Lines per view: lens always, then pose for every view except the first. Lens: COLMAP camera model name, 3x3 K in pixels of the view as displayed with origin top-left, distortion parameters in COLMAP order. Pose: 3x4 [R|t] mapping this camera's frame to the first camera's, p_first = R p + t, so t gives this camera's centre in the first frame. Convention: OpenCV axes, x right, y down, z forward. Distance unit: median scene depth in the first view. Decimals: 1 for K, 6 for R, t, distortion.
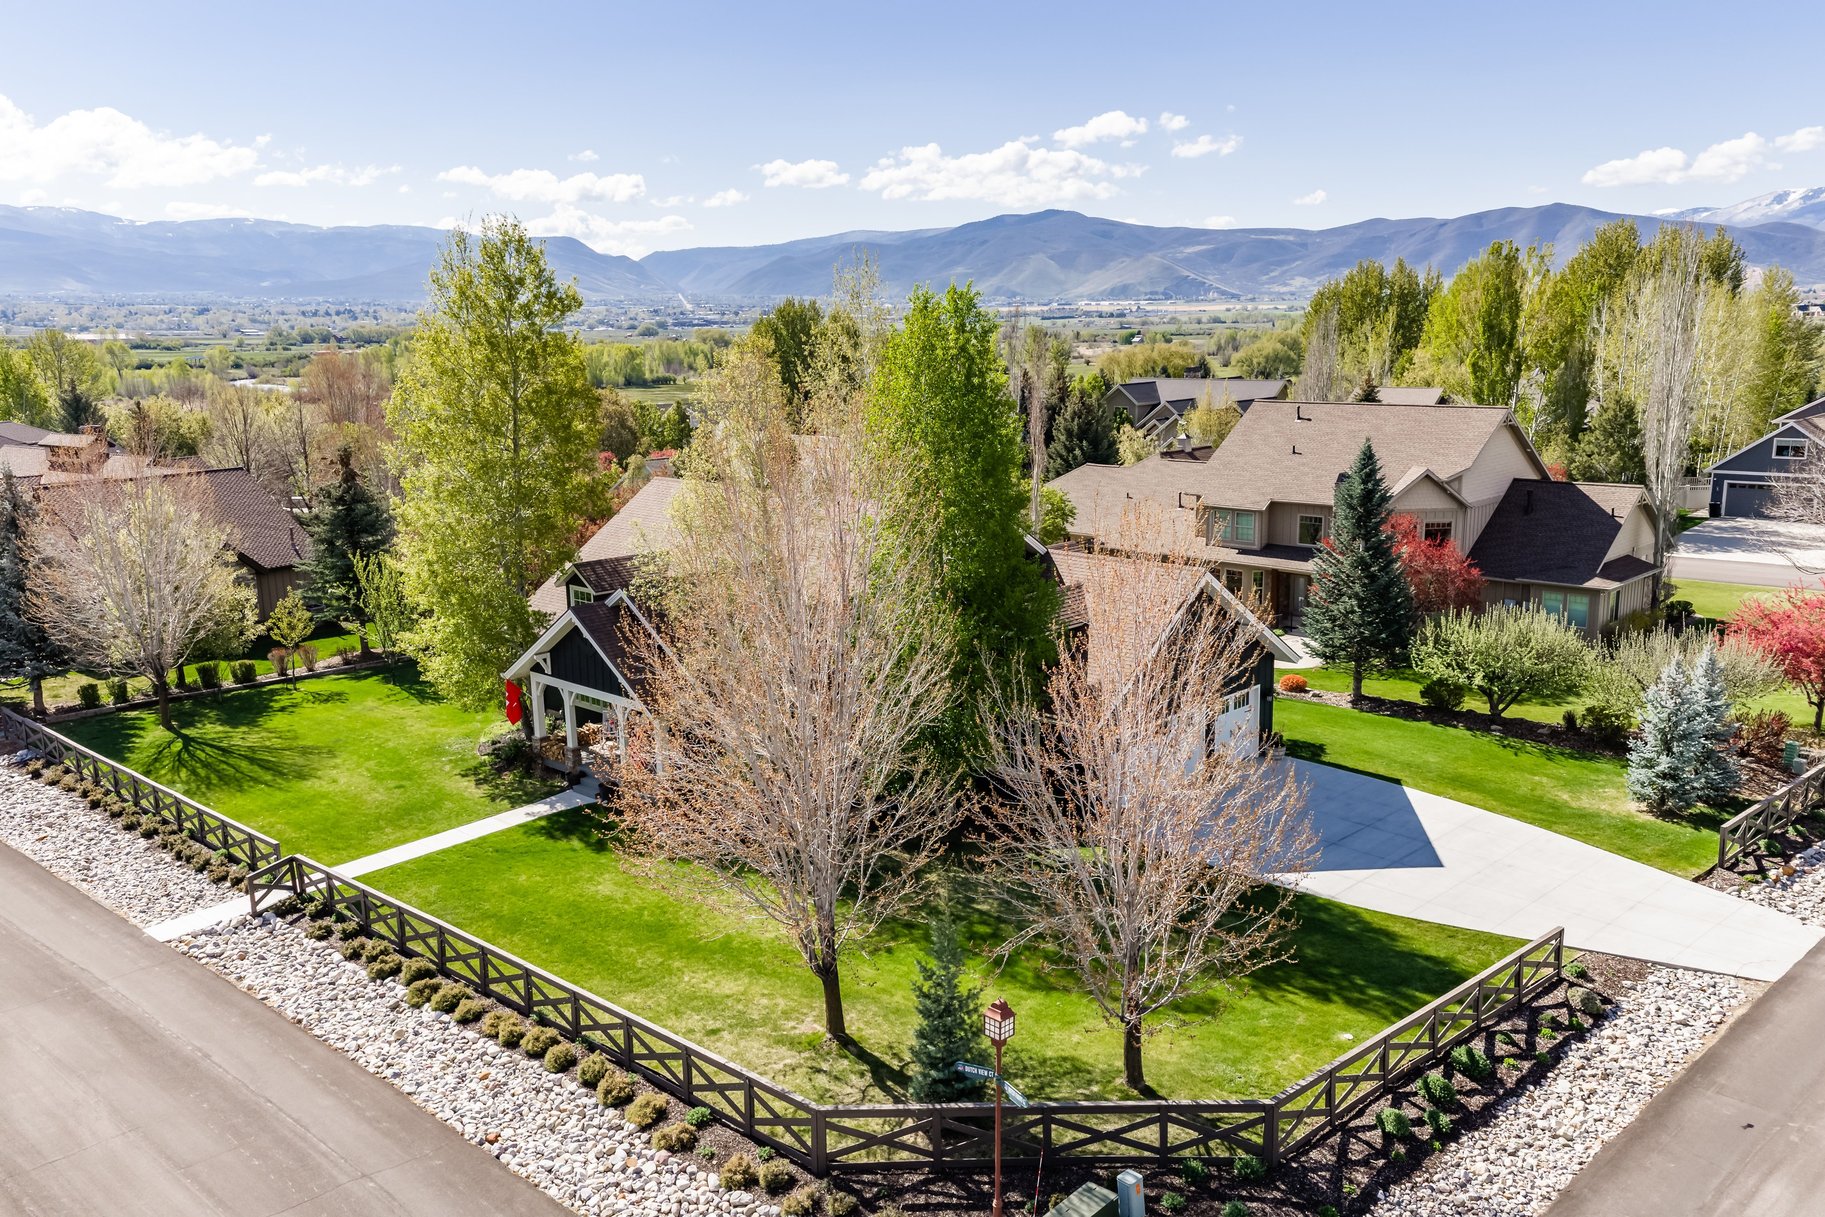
lens RADIAL K [[1492.6, 0, 915.1], [0, 1492.6, 616.1], [0, 0, 1]] dist [0.097698, -0.005886]
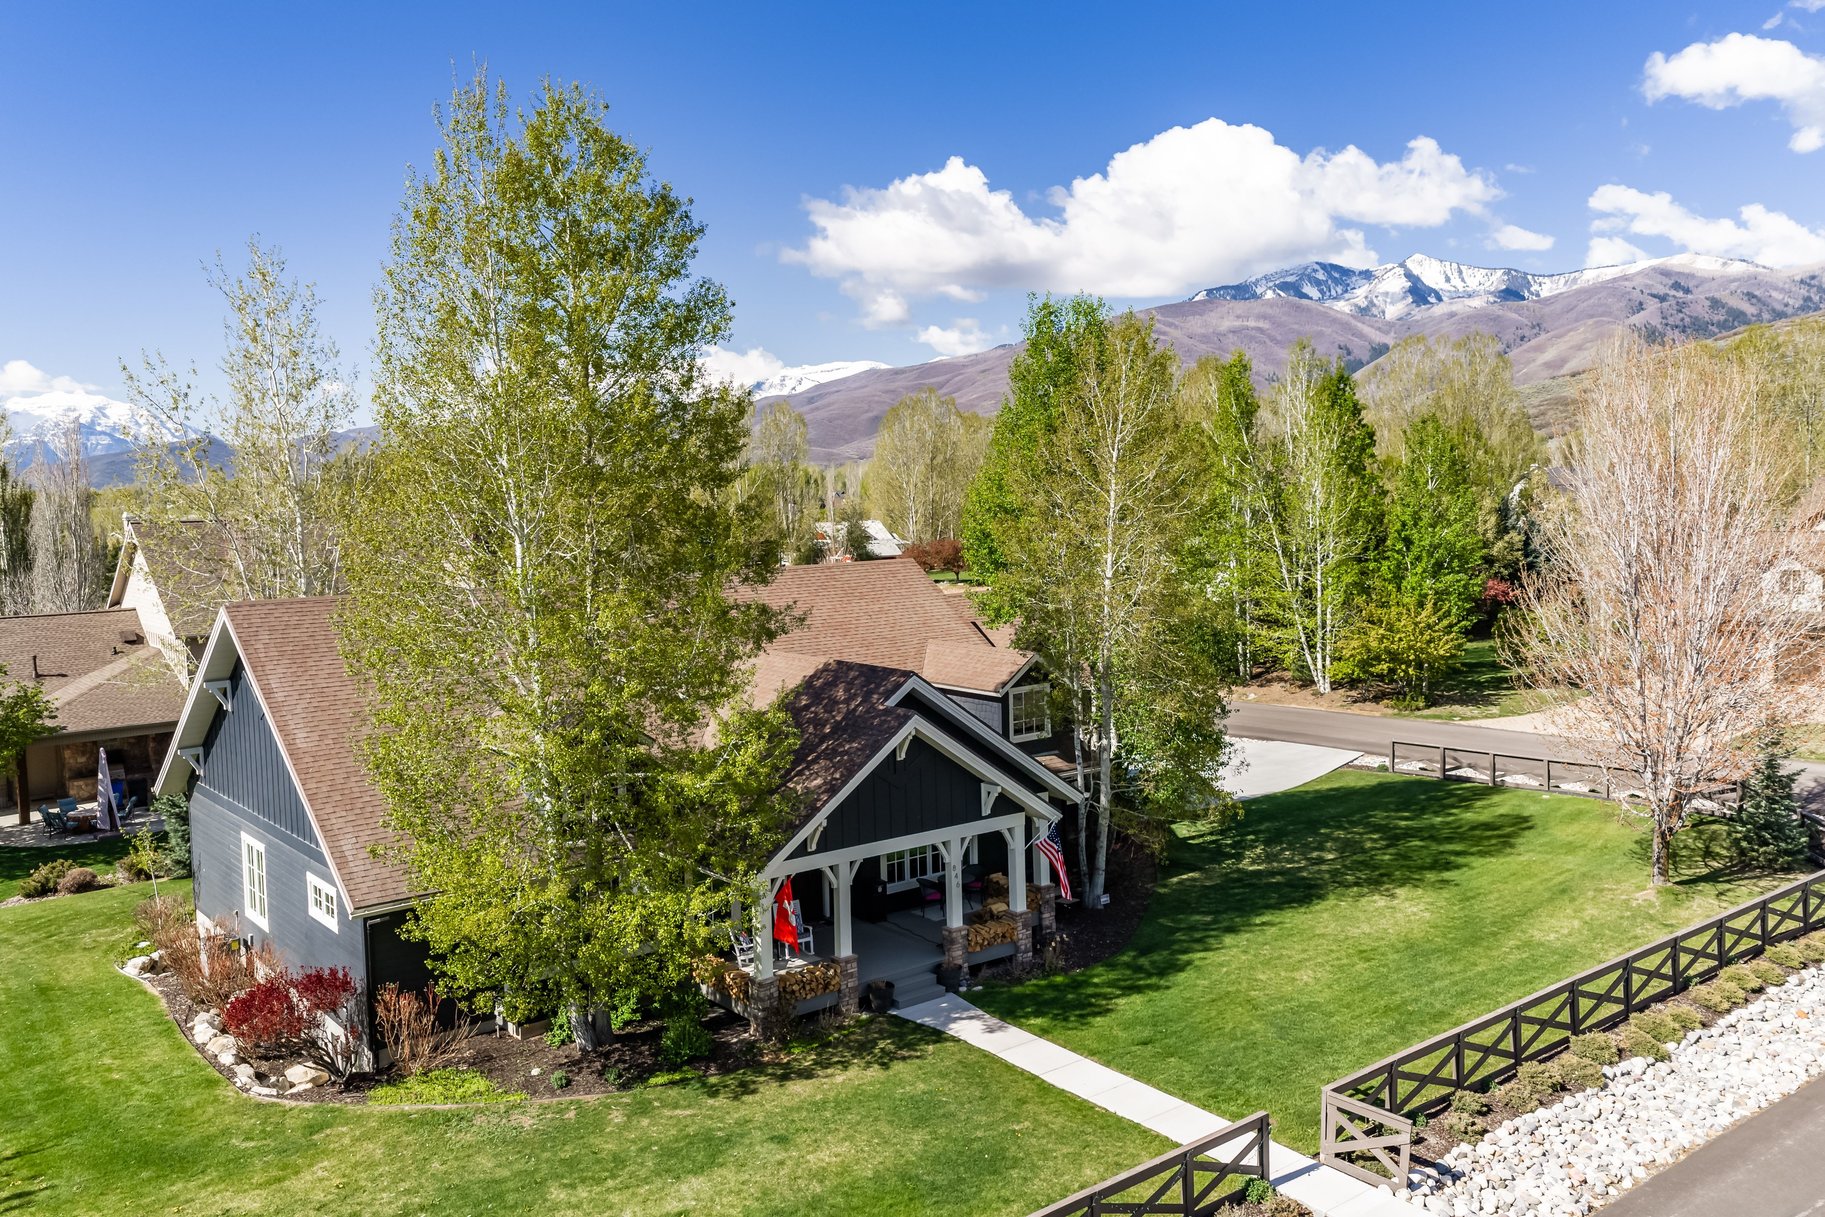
lens RADIAL K [[1492.6, 0, 915.1], [0, 1492.6, 616.1], [0, 0, 1]] dist [0.097698, -0.005886]
pose [[0.140964, -0.079203, 0.986841, -1.017473], [0.222925, 0.973735, 0.046308, -0.089880], [-0.964590, 0.213464, 0.154918, 1.034477]]
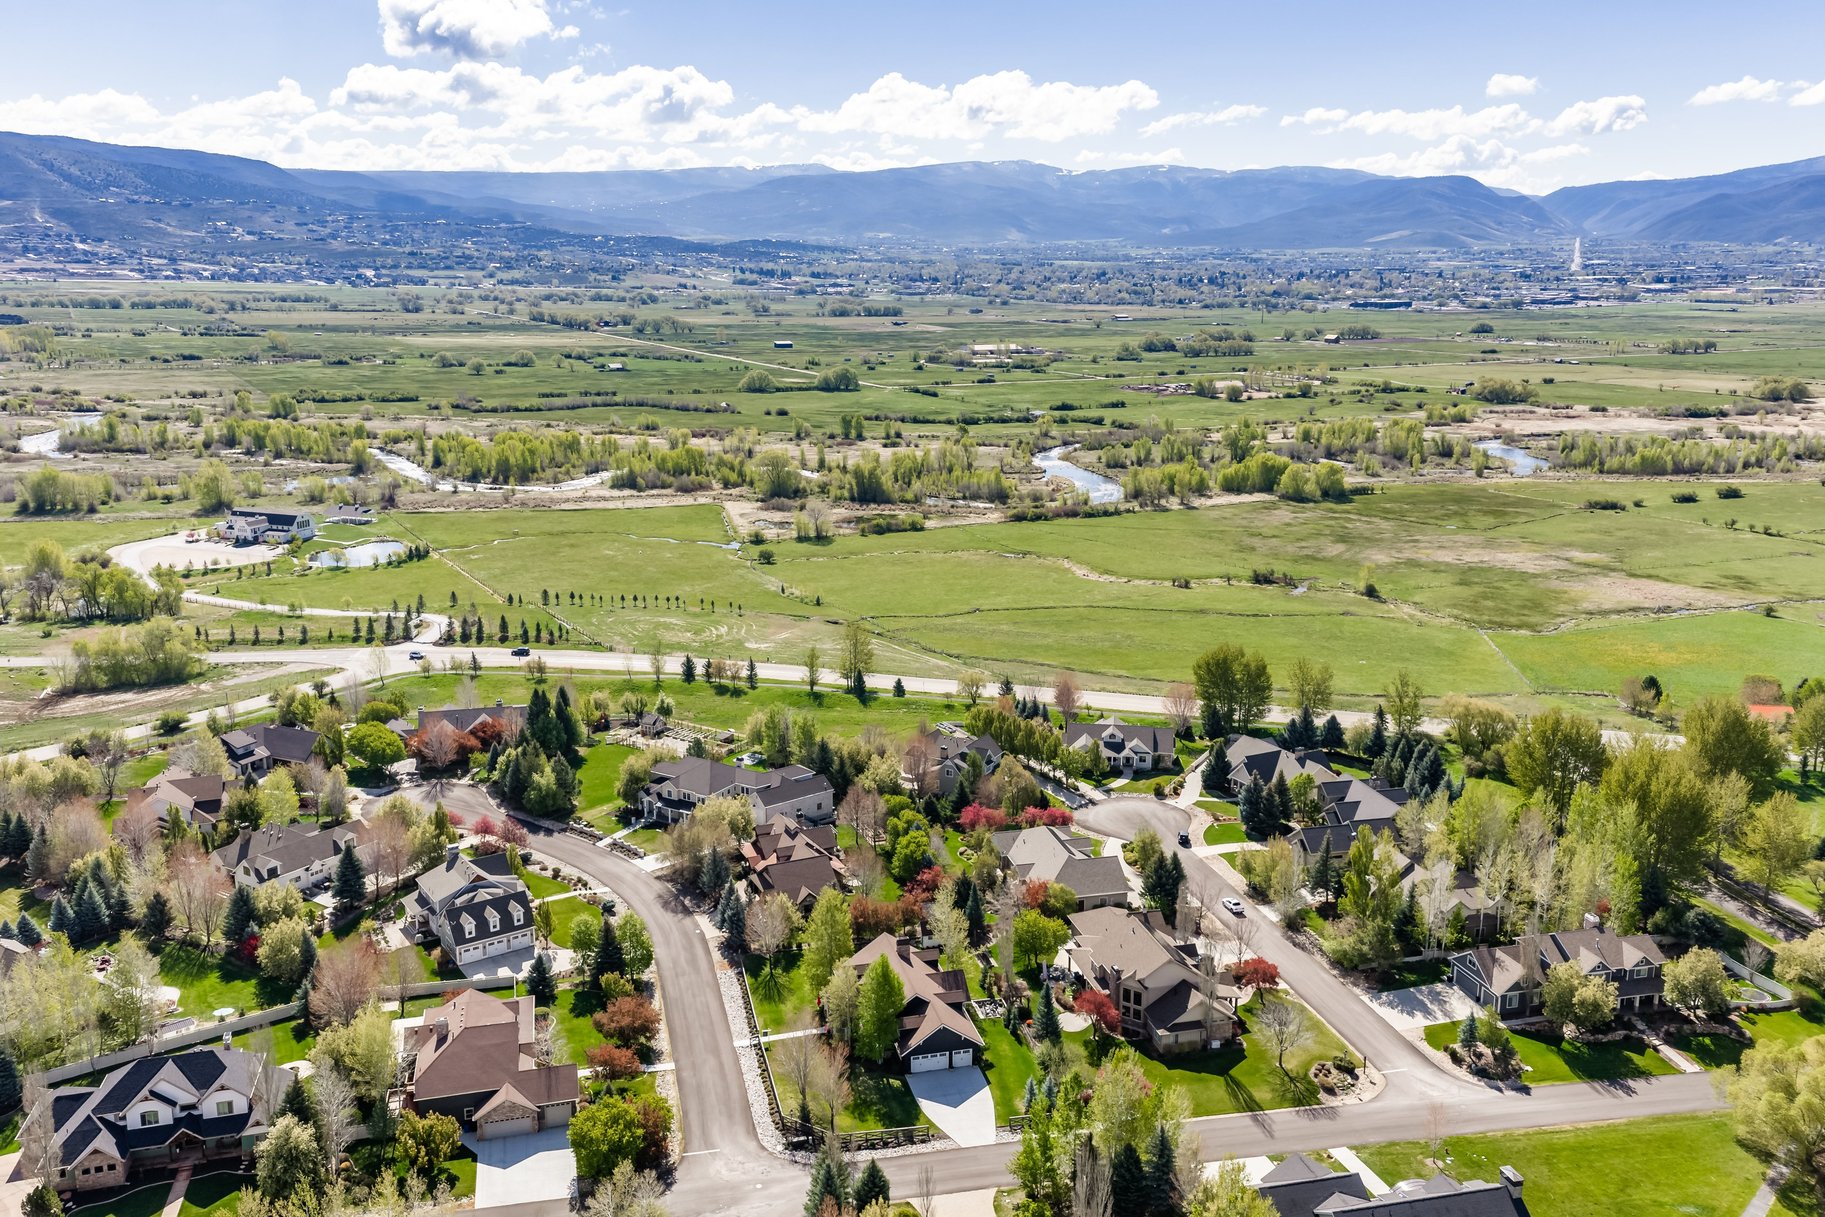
lens RADIAL K [[1487.4, 0, 914.7], [0, 1487.4, 615.7], [0, 0, 1]] dist [0.119270, -0.052204]
pose [[0.848087, 0.146653, -0.509157, 2.455315], [-0.125845, 0.989188, 0.075302, -1.719895], [0.514696, 0.000213, 0.857373, -3.137642]]
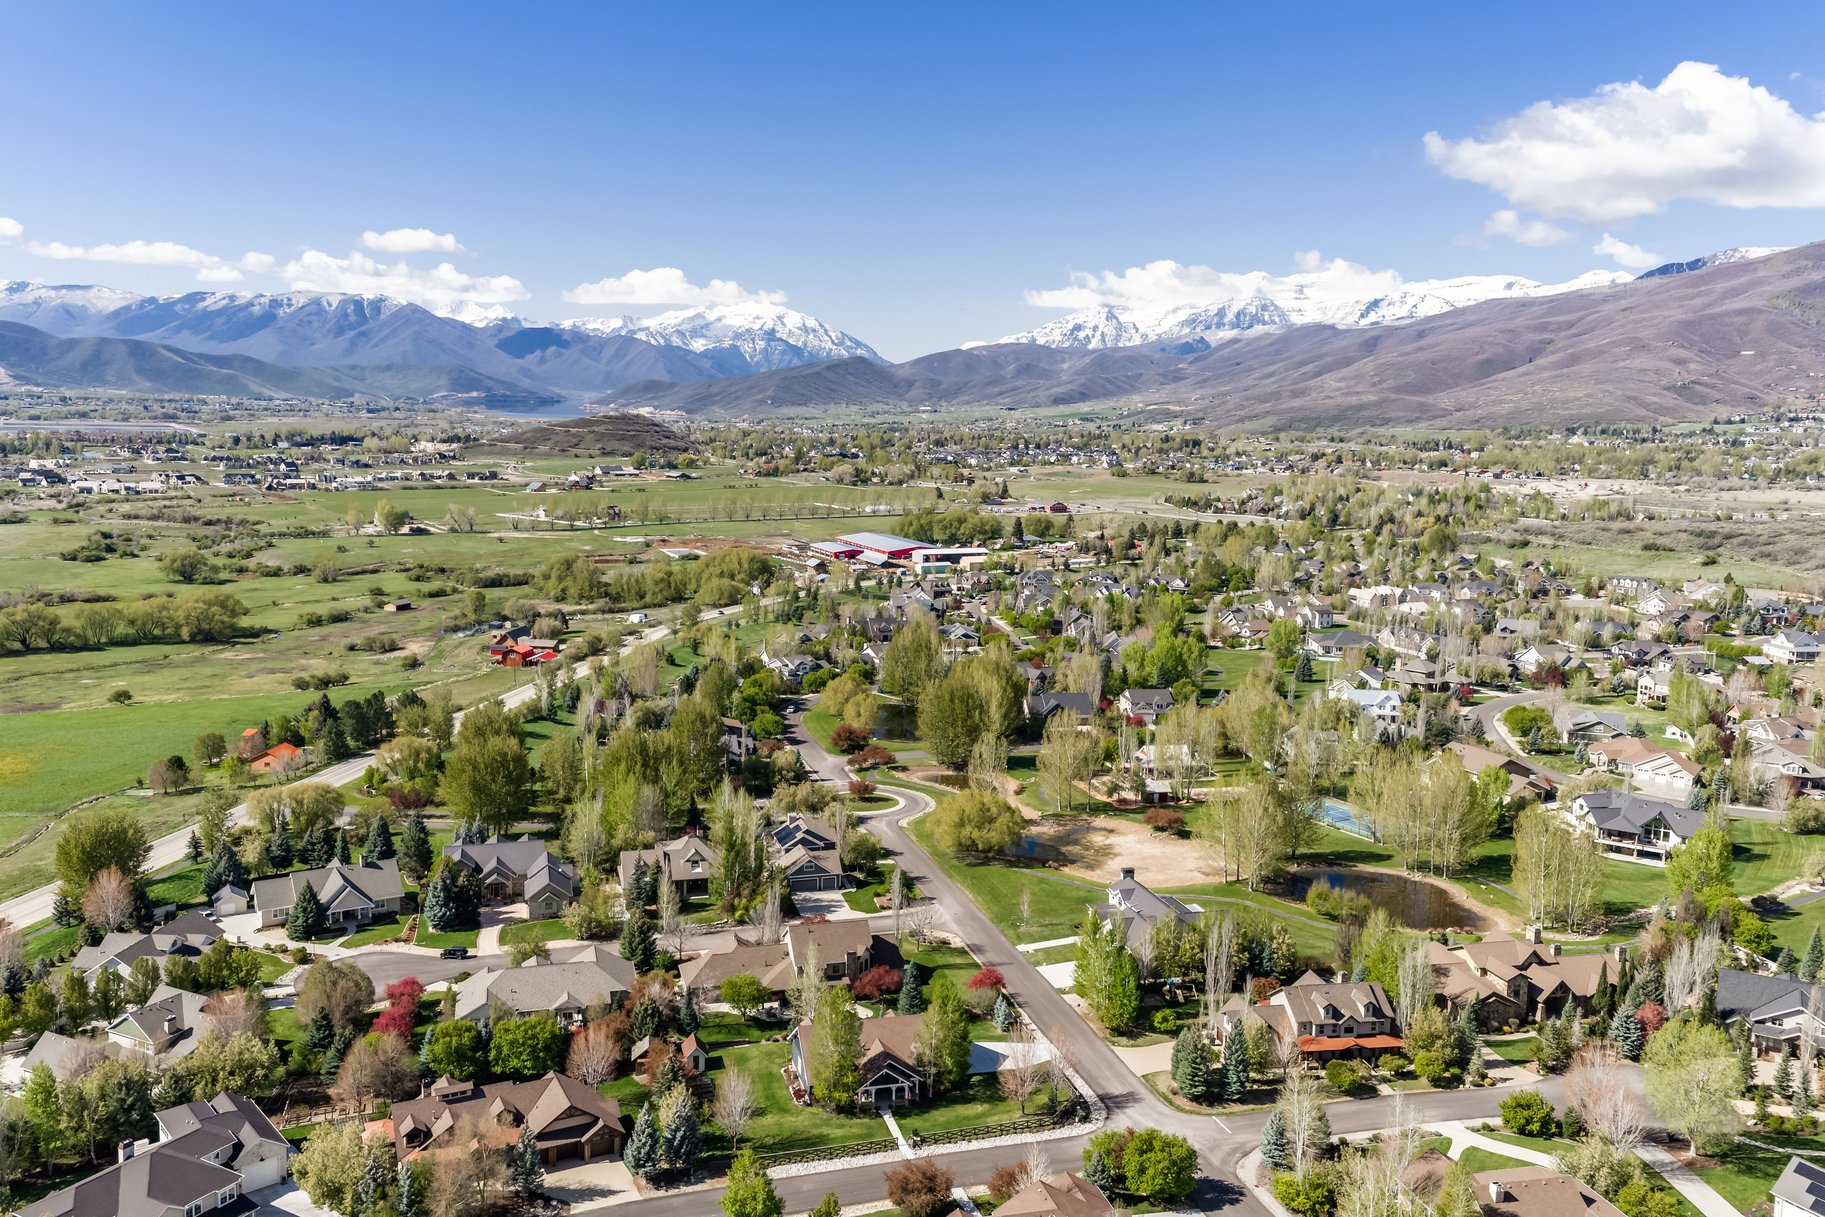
lens RADIAL K [[1487.4, 0, 914.7], [0, 1487.4, 615.7], [0, 0, 1]] dist [0.119270, -0.052204]
pose [[0.509765, -0.102507, 0.854185, -4.509764], [0.146366, 0.988735, 0.031304, -1.708561], [-0.847772, 0.109066, 0.519026, -1.802332]]
